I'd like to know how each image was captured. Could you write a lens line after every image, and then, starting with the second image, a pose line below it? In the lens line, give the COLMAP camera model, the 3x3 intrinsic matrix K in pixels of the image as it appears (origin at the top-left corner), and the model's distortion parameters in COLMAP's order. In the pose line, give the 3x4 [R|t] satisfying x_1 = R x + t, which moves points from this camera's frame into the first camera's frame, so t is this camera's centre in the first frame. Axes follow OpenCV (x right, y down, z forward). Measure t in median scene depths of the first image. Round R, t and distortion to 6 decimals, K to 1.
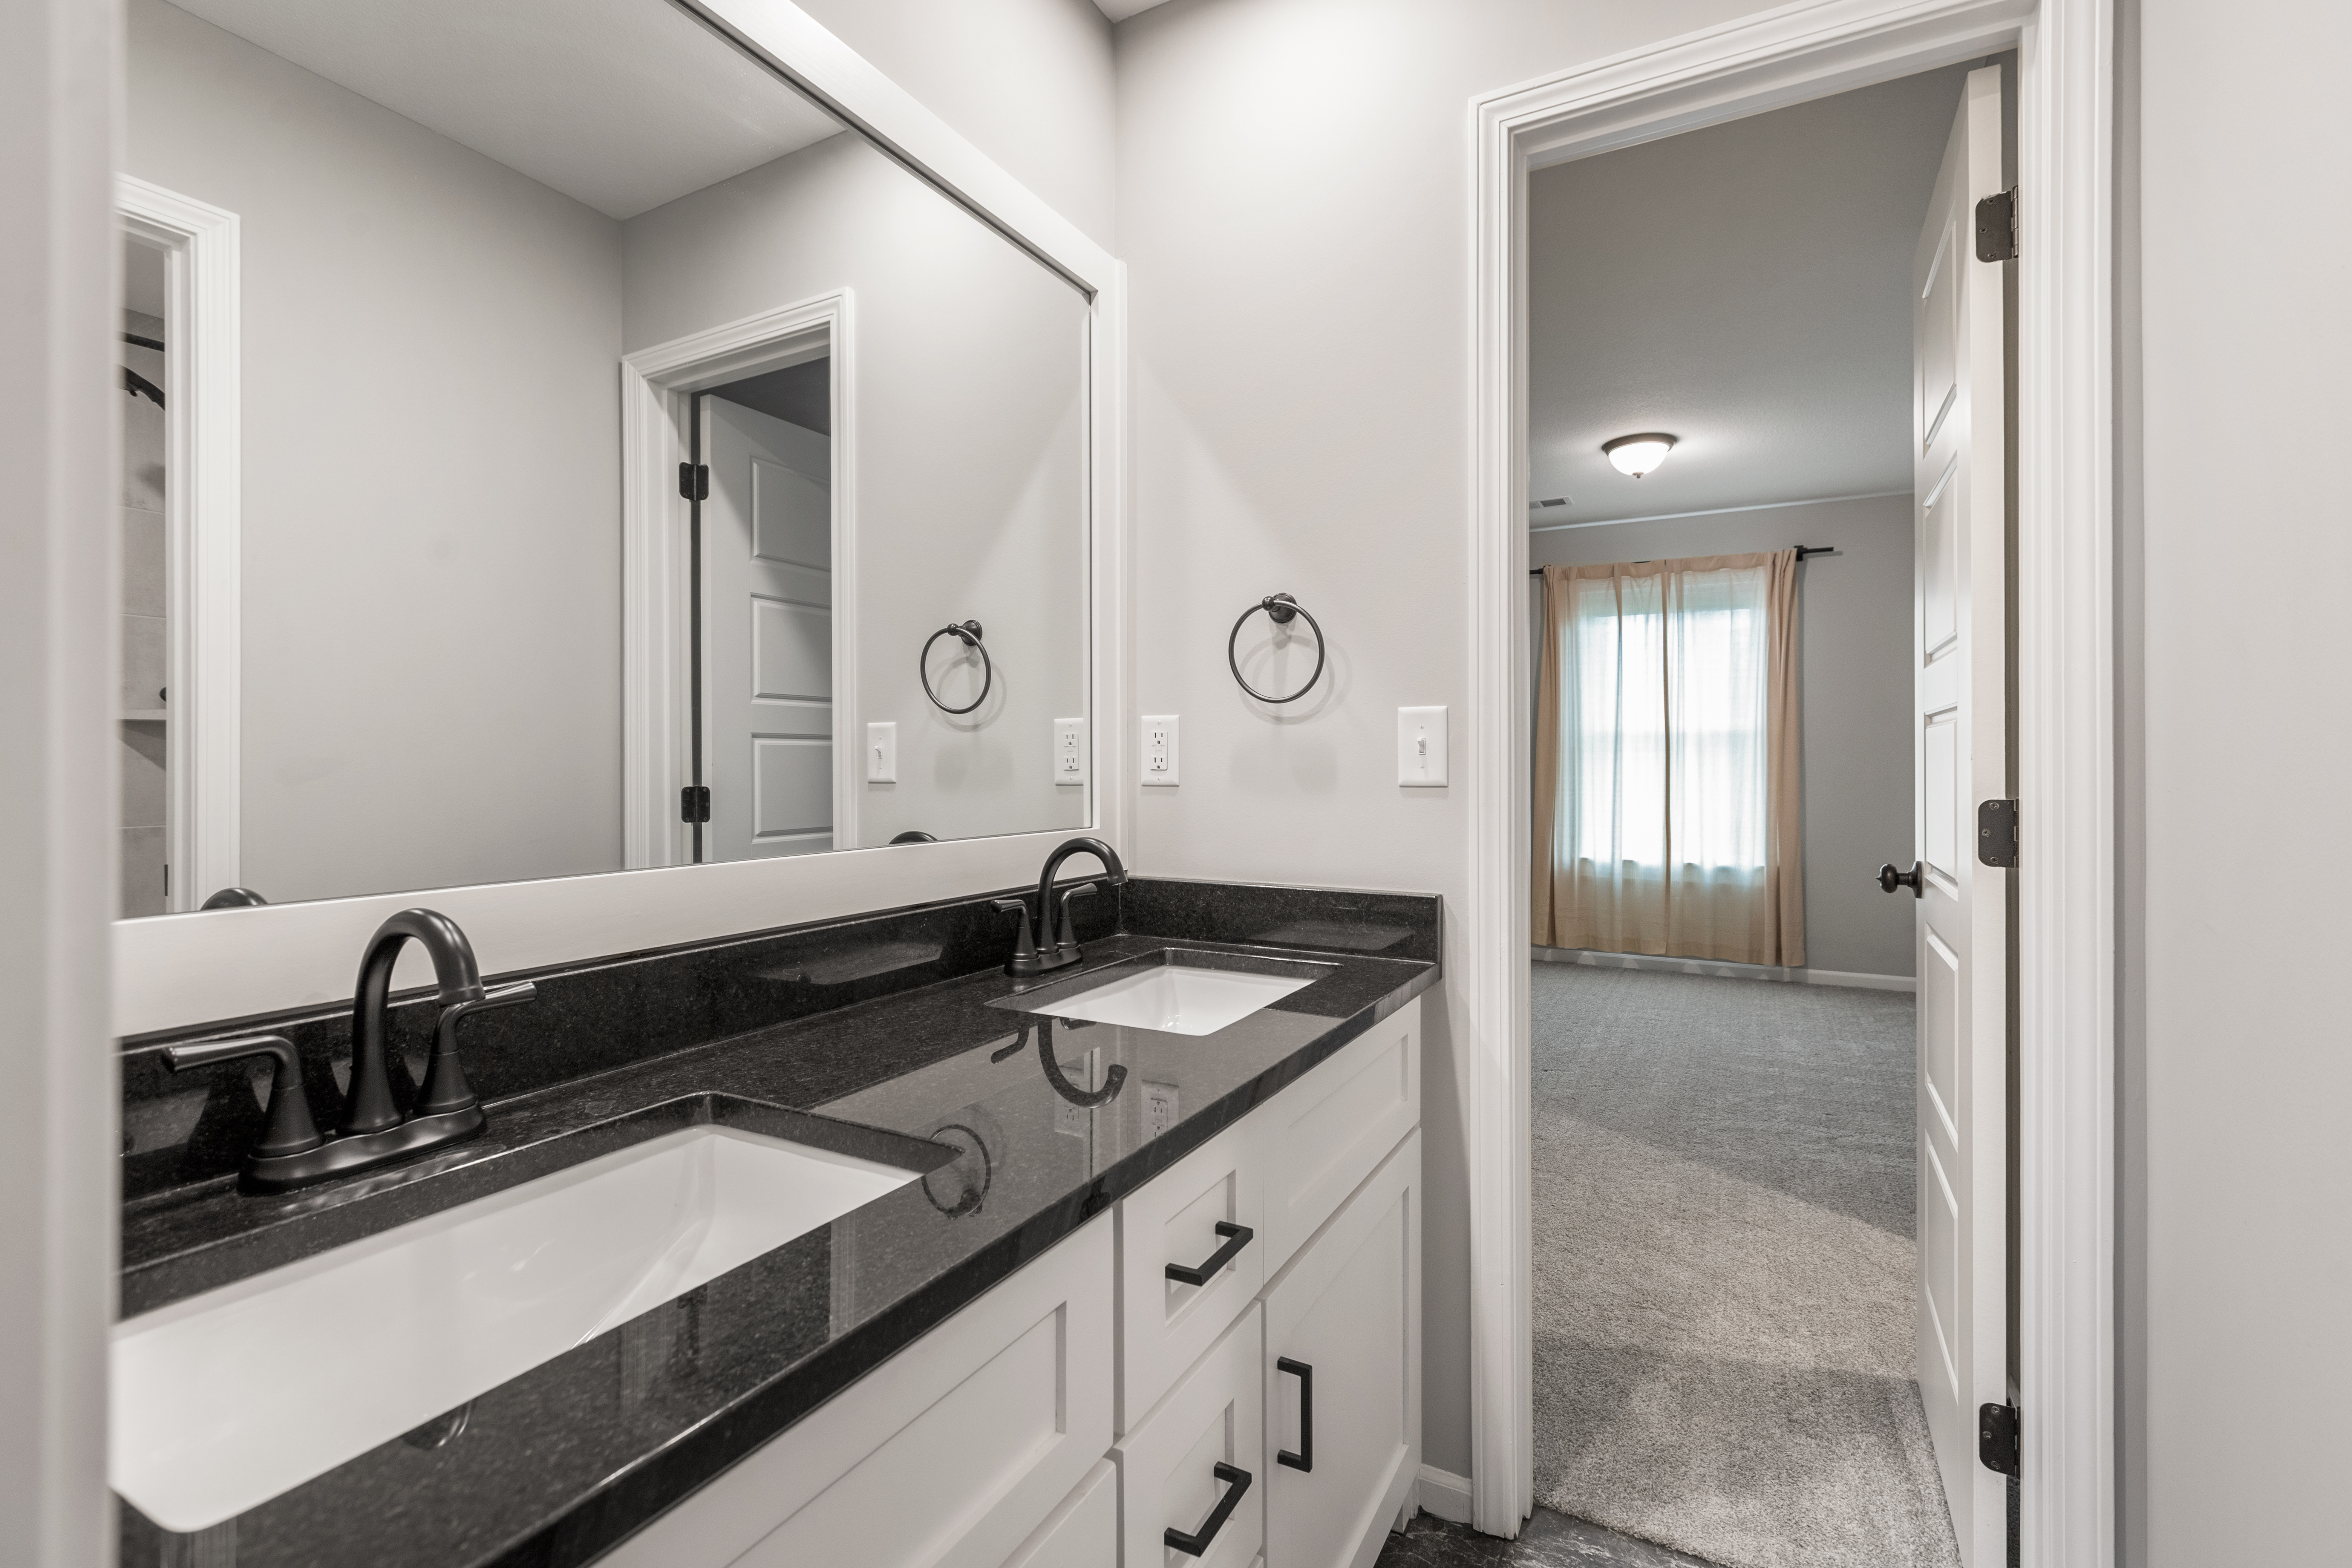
lens RADIAL K [[1049.0, 0, 1181.0], [0, 1049.0, 774.6], [0, 0, 1]] dist [-0.001115, -0.000557]
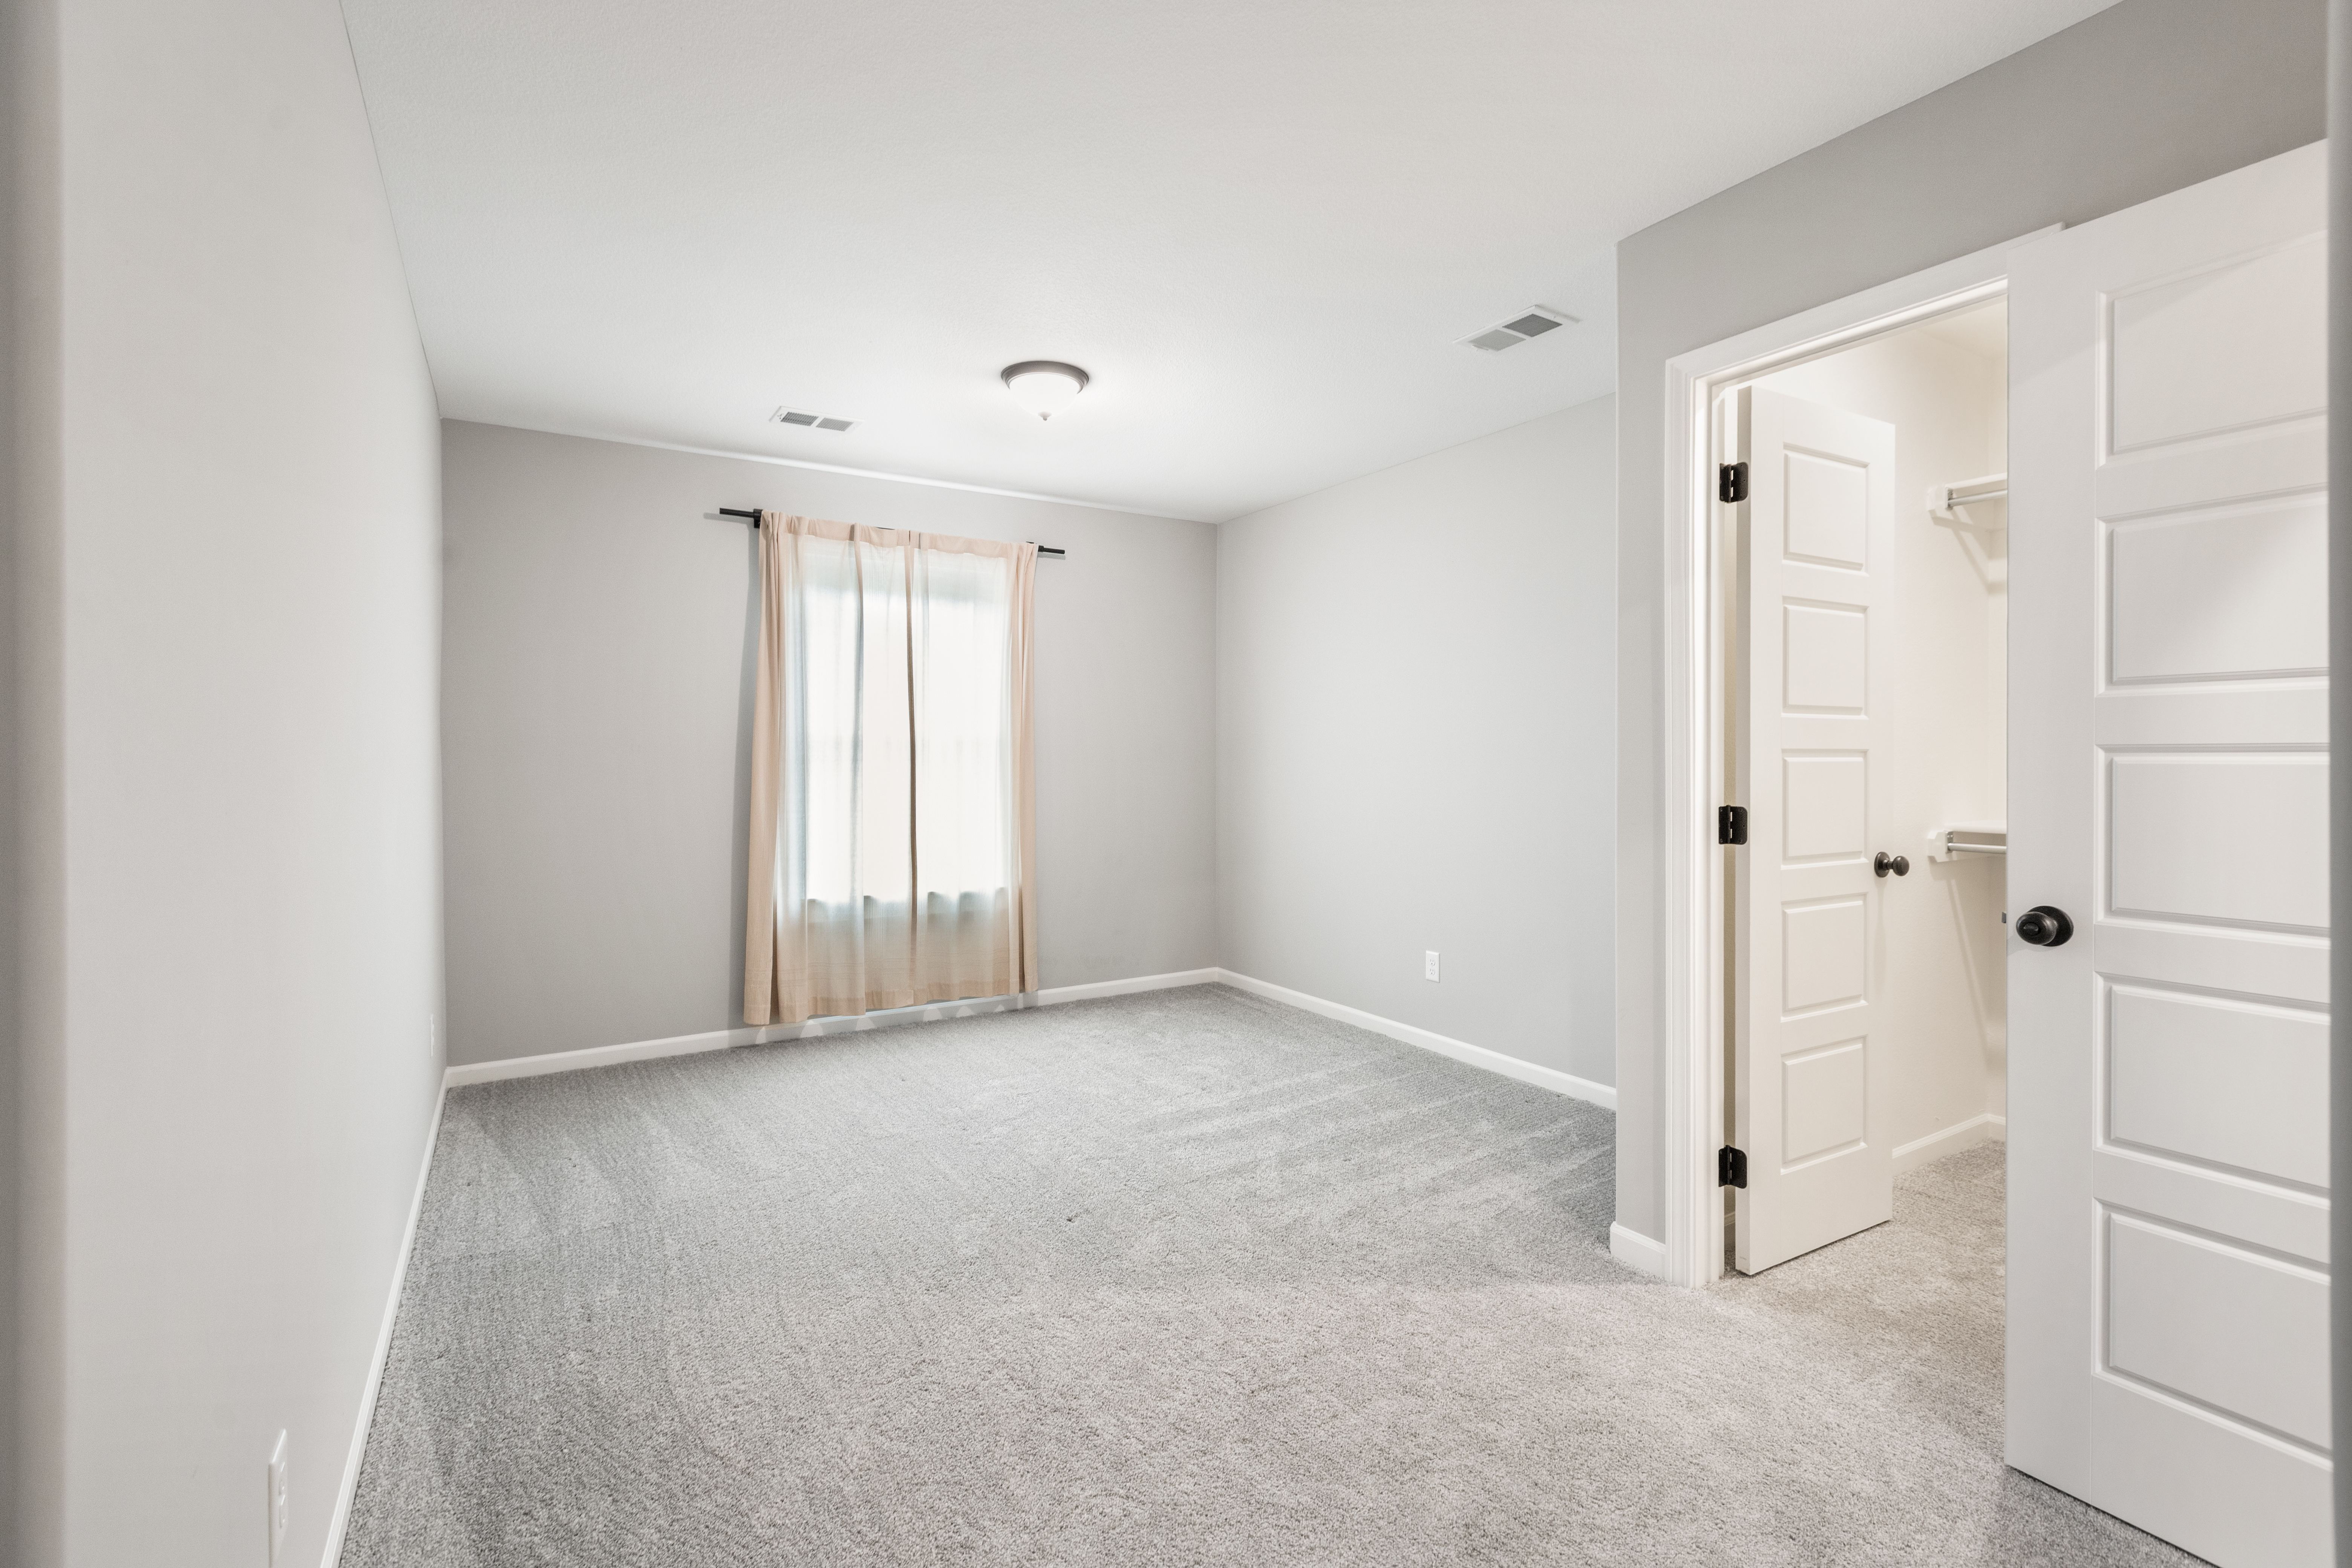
lens RADIAL K [[1049.0, 0, 1181.0], [0, 1049.0, 774.6], [0, 0, 1]] dist [-0.001115, -0.000557]
pose [[0.511315, -0.011304, 0.859319, -0.144449], [0.016998, 0.999851, 0.003038, -0.010793], [-0.859225, 0.013053, 0.511431, 0.388418]]
